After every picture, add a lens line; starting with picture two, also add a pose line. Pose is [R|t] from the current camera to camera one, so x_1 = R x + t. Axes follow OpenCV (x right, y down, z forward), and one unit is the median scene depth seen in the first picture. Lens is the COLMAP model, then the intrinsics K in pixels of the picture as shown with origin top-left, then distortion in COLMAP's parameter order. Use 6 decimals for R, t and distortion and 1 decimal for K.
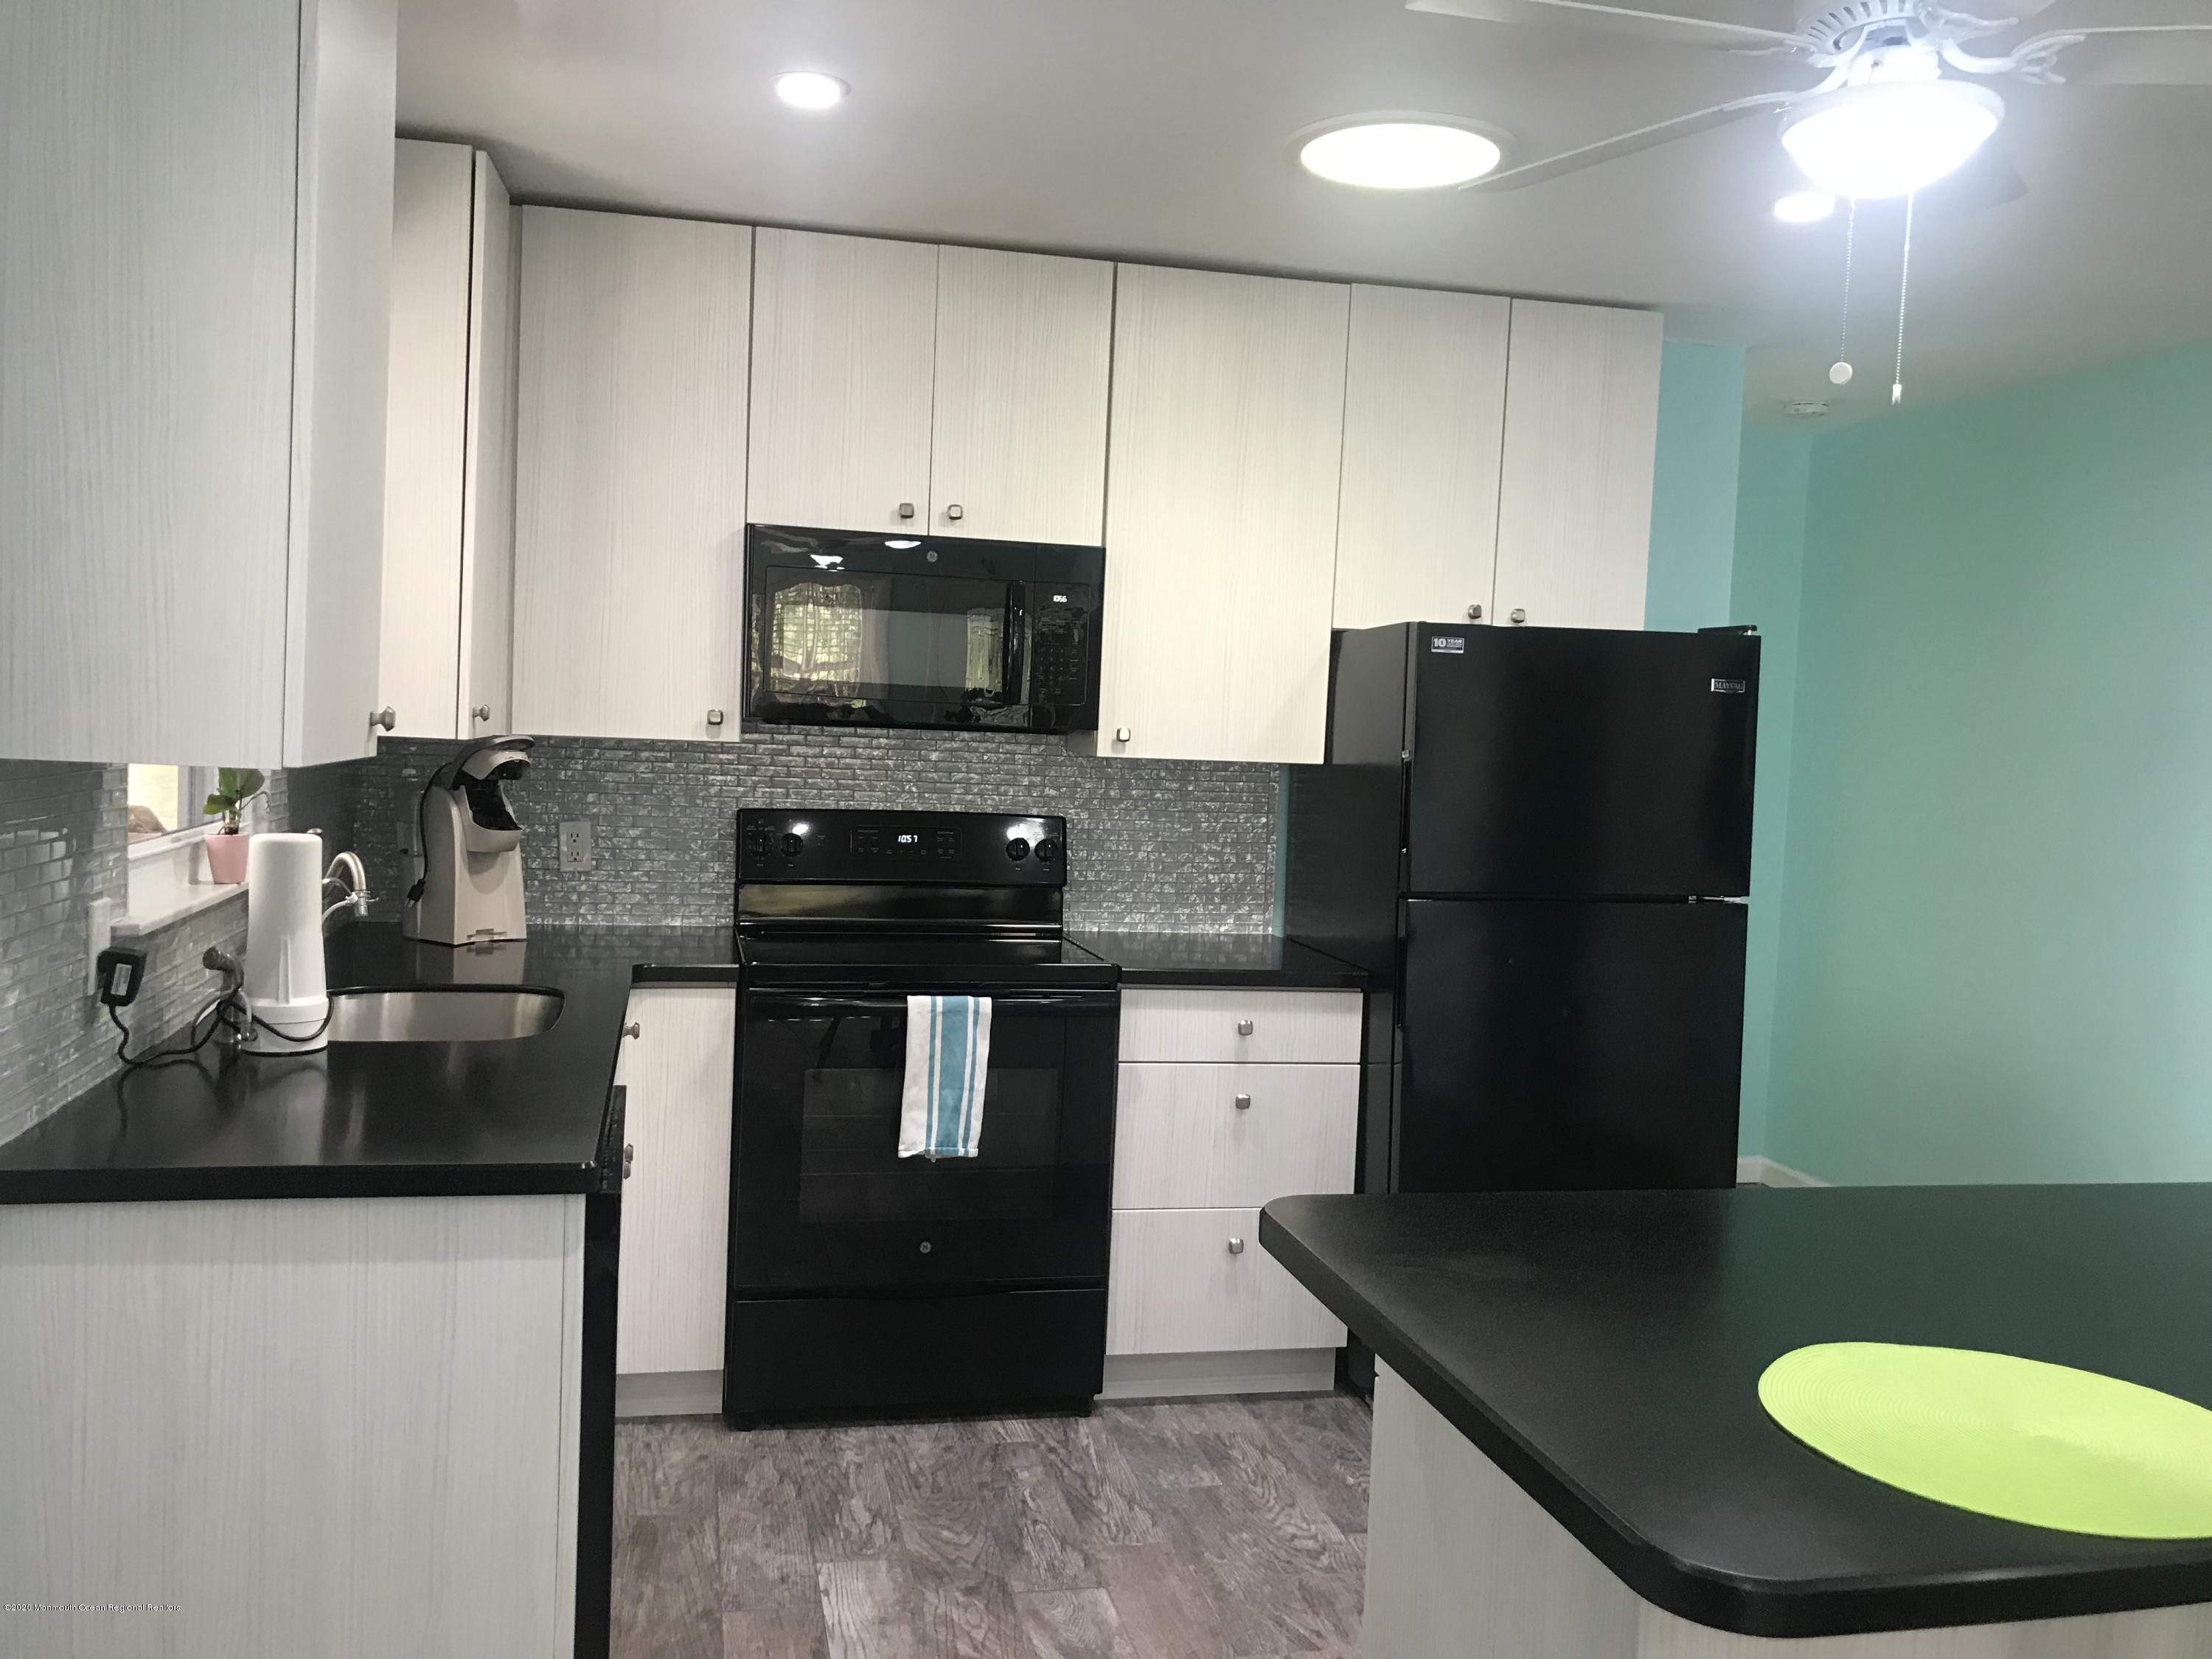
lens RADIAL K [[1826.6, 0, 1106.0], [0, 1826.6, 829.5], [0, 0, 1]] dist [0.062866, -0.186617]
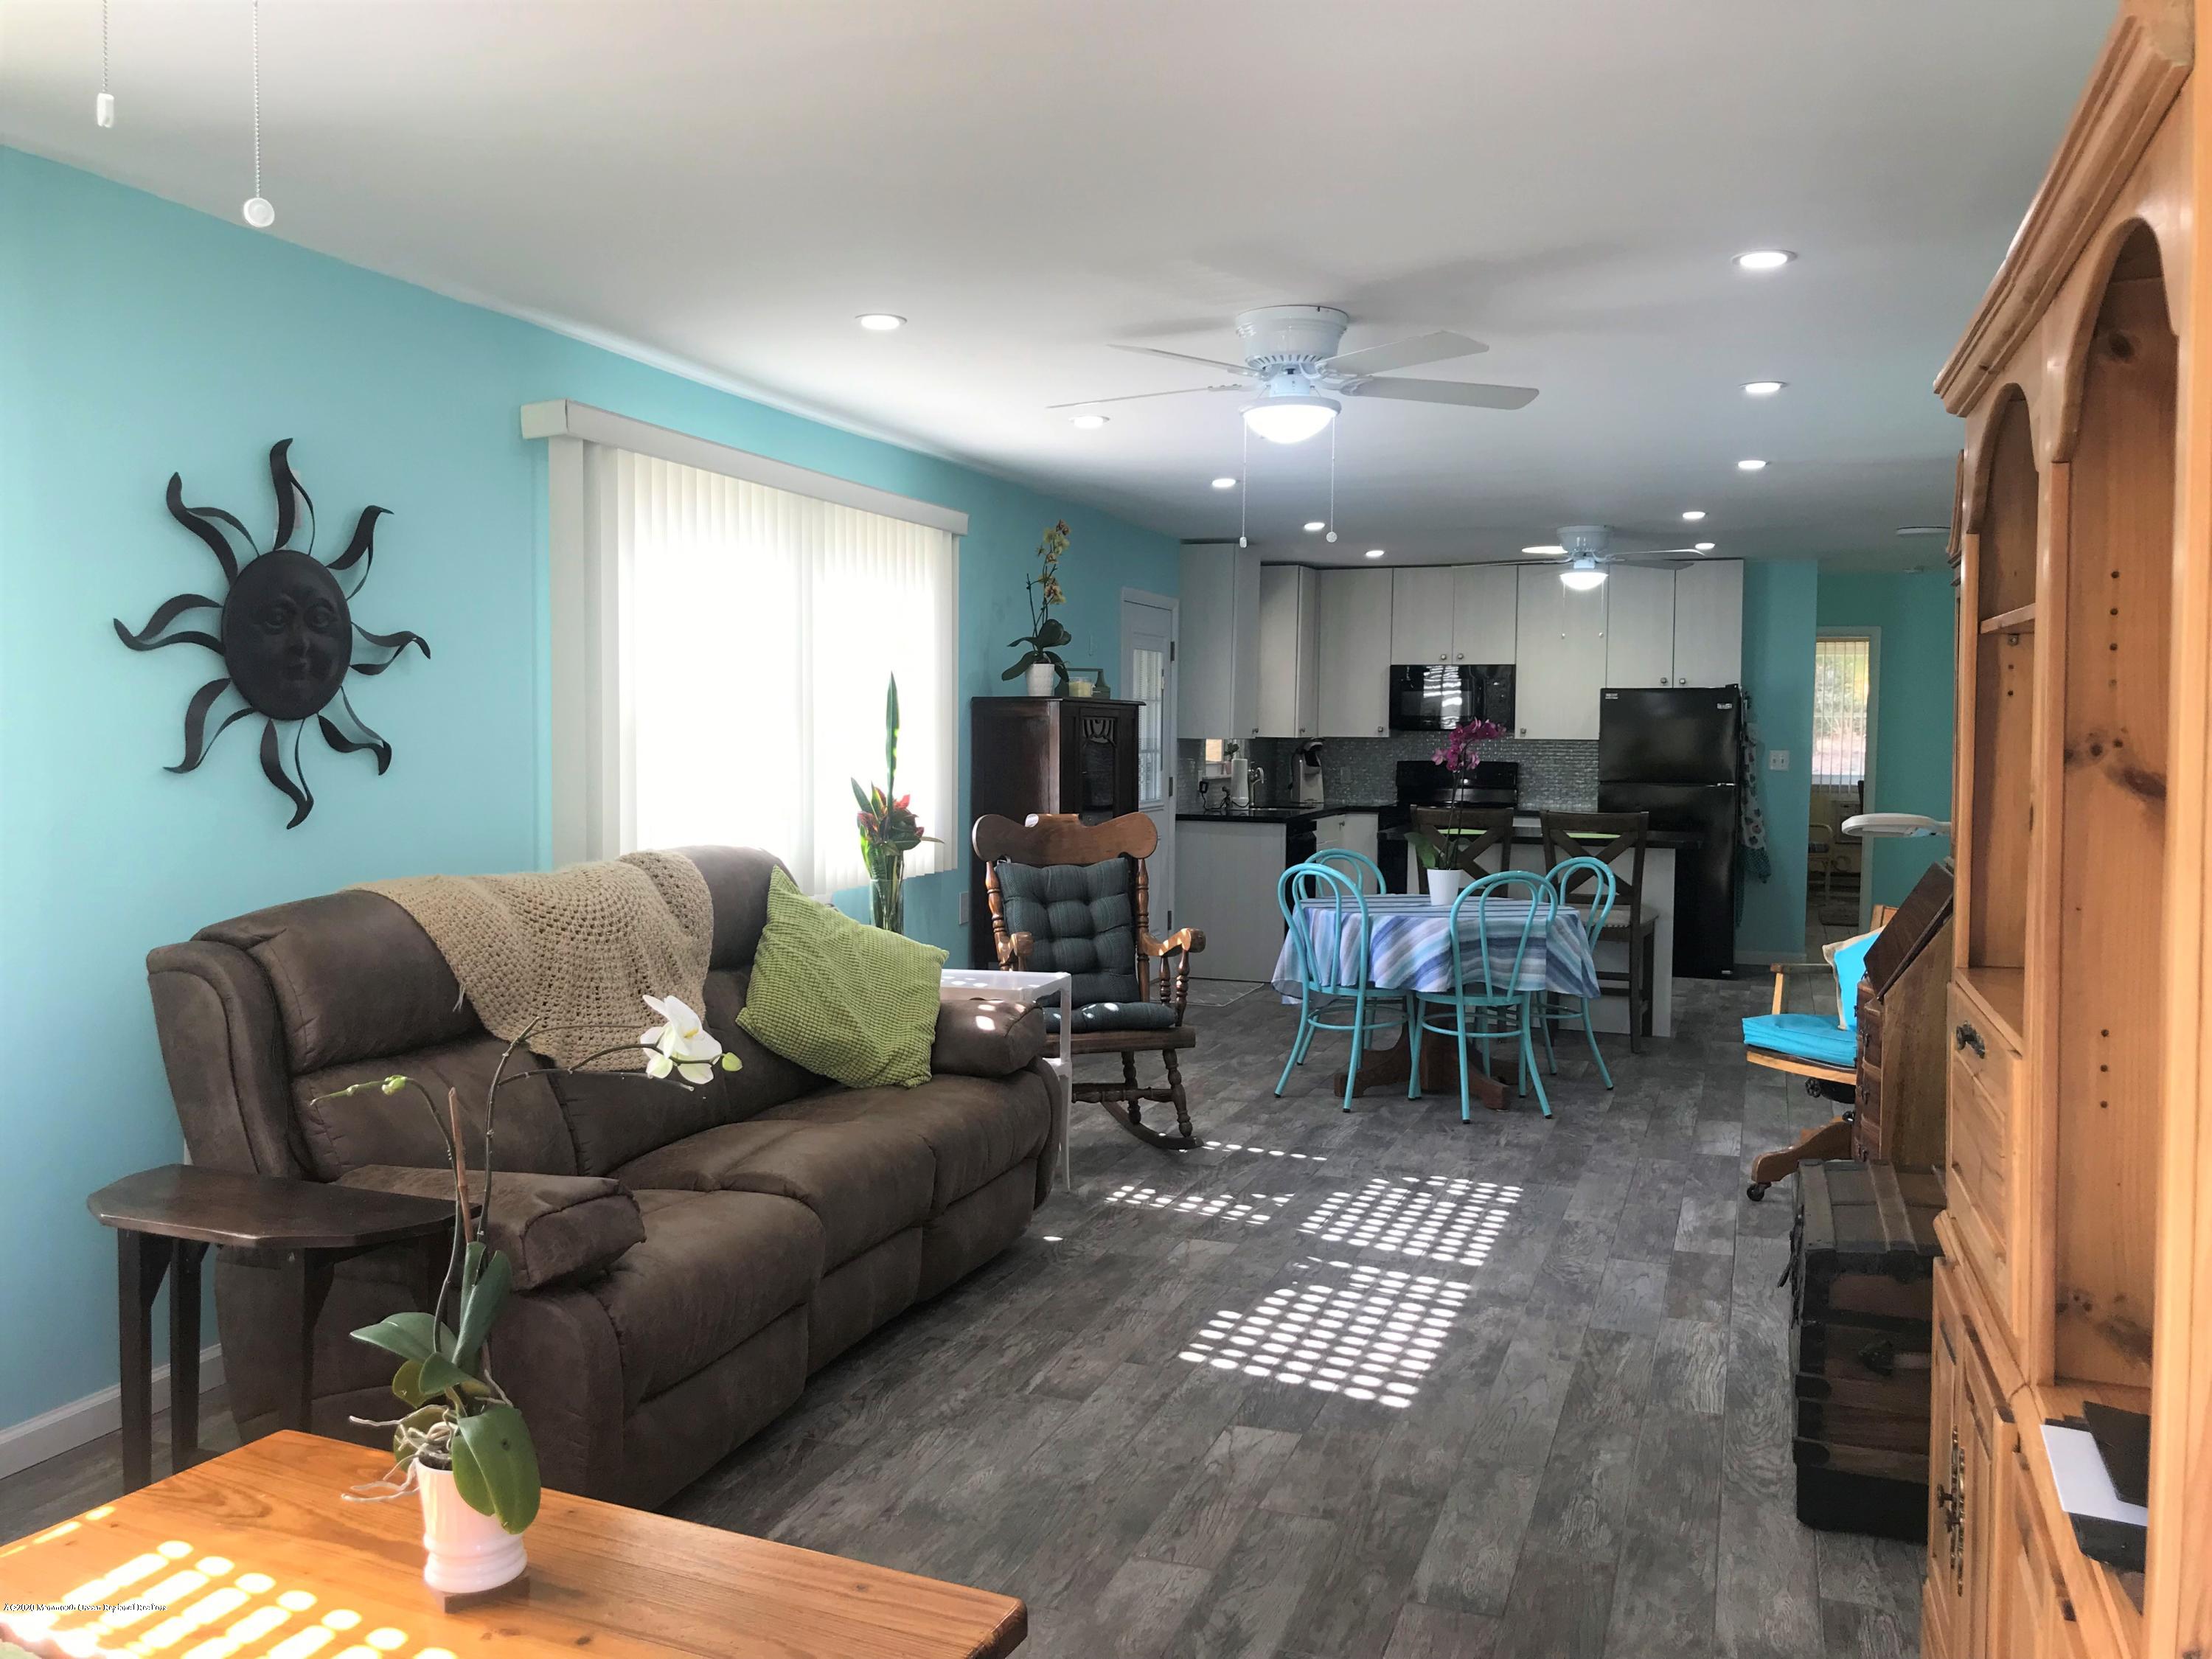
lens RADIAL K [[1821.7, 0, 1088.7], [0, 1821.7, 822.7], [0, 0, 1]] dist [0.105339, -0.184855]
pose [[0.838594, -0.001974, -0.544754, 1.040668], [-0.009605, 0.999784, -0.018409, 0.155798], [0.544673, 0.020670, 0.838394, -1.819429]]
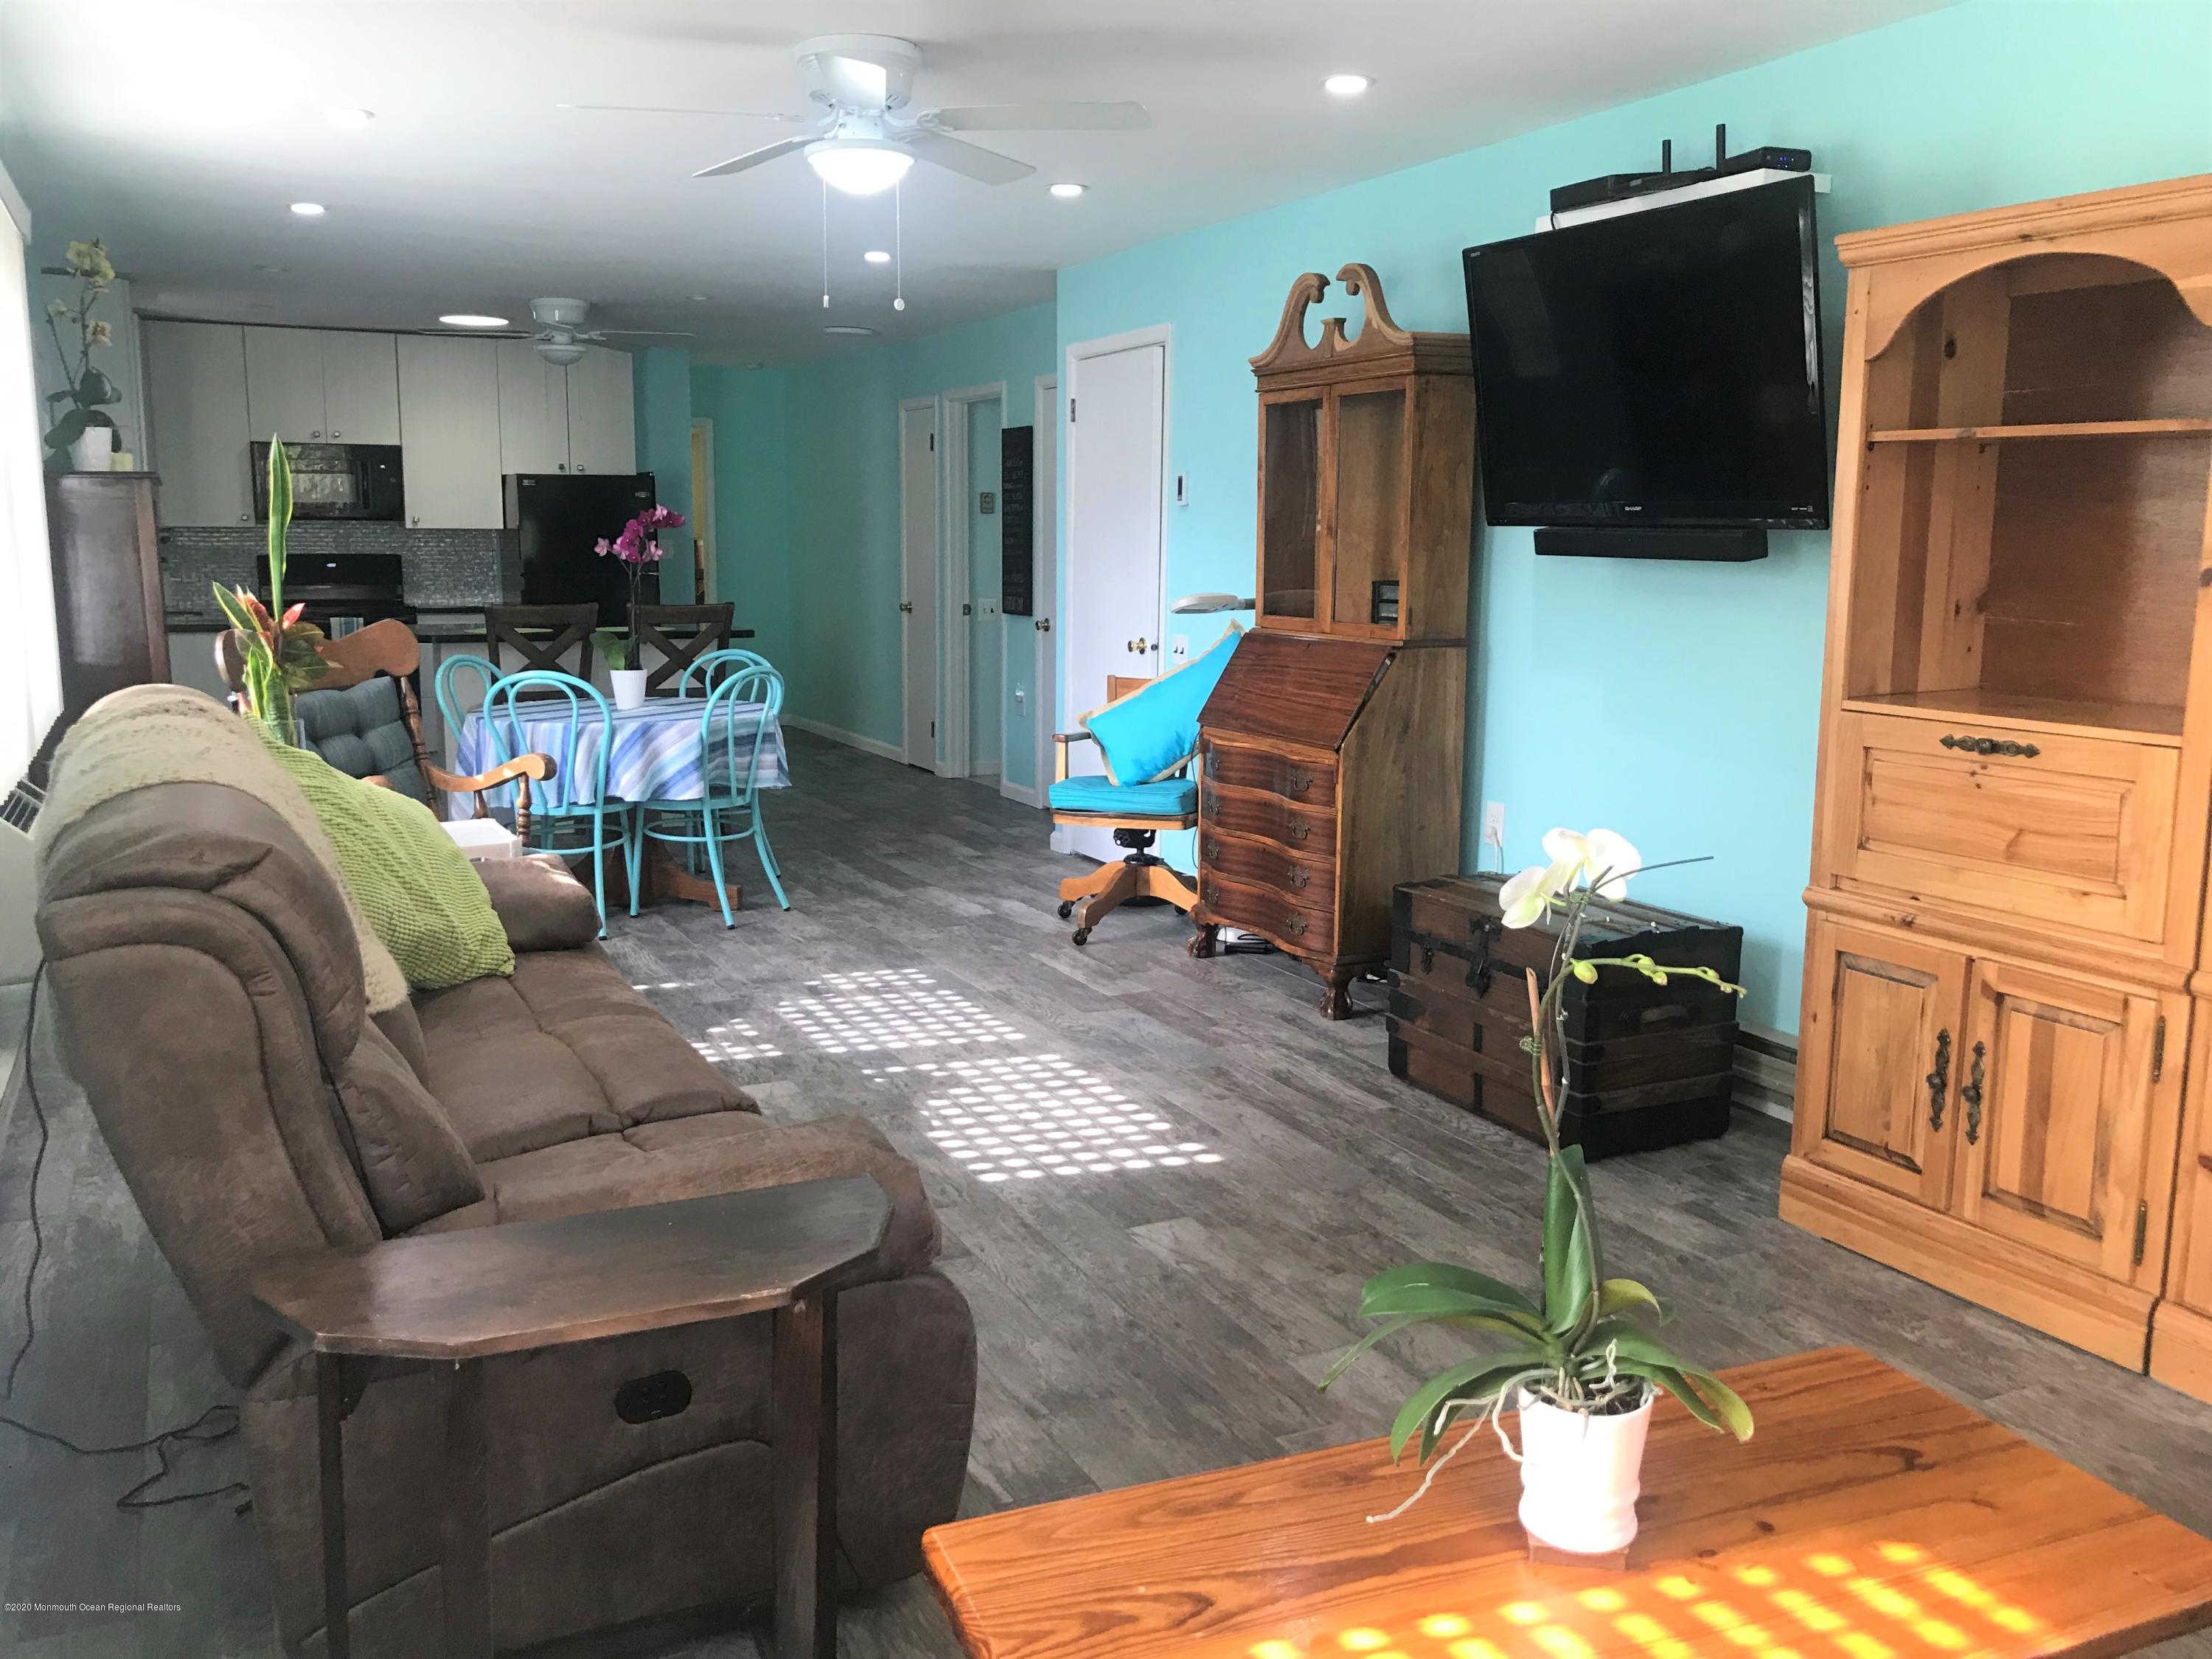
lens RADIAL K [[1813.8, 0, 1098.0], [0, 1813.8, 832.8], [0, 0, 1]] dist [0.052492, -0.002446]
pose [[0.975932, -0.069432, 0.206725, 0.410036], [0.045982, 0.992166, 0.116156, 0.138907], [-0.213171, -0.103855, 0.971479, -1.855678]]
